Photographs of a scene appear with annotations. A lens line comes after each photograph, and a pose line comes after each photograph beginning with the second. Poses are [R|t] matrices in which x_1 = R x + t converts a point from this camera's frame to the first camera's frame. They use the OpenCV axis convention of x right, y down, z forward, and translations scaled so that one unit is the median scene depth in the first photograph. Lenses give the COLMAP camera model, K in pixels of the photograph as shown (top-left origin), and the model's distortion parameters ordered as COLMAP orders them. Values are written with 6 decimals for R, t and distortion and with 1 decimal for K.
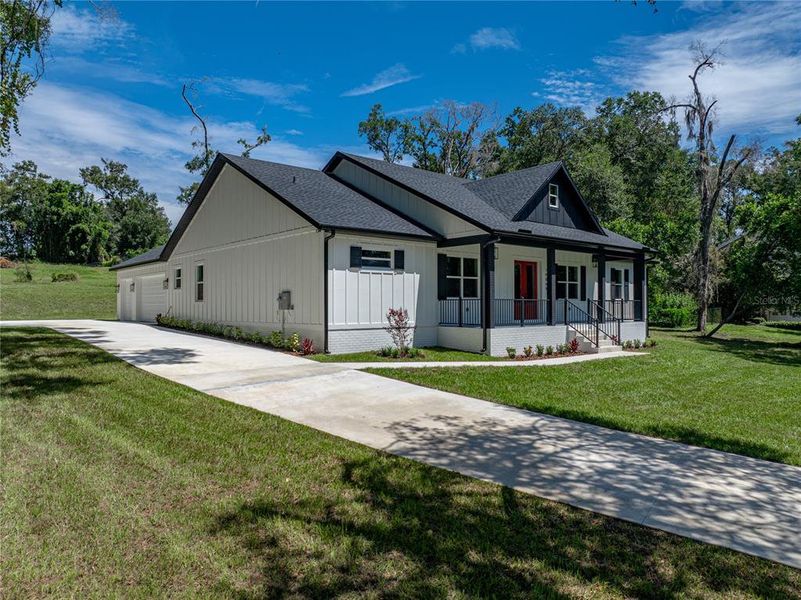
lens RADIAL K [[564.9, 0, 399.0], [0, 564.9, 295.6], [0, 0, 1]] dist [-0.034910, 0.004622]
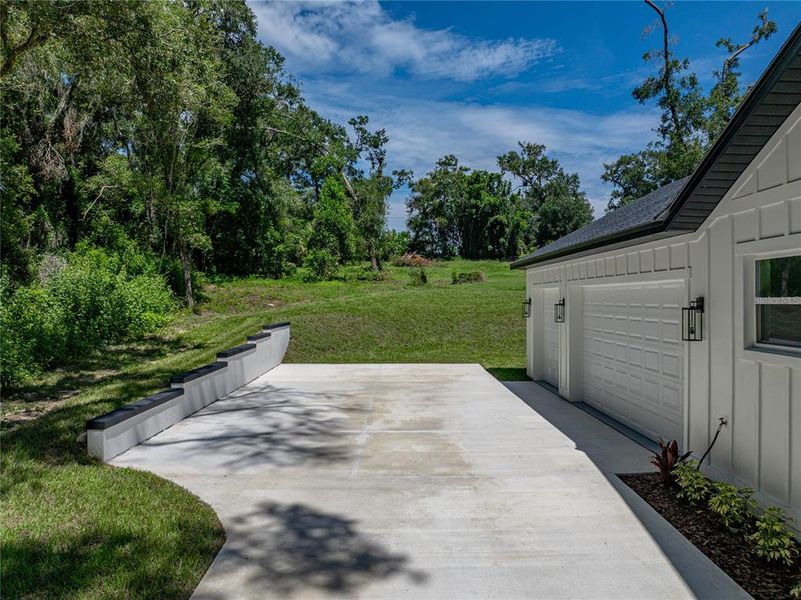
lens RADIAL K [[564.9, 0, 401.5], [0, 564.9, 296.5], [0, 0, 1]] dist [-0.034910, 0.004622]
pose [[0.761984, 0.001420, -0.647594, -0.092018], [0.009413, 0.999868, 0.013268, -0.009267], [0.647527, -0.016206, 0.761870, 0.189359]]
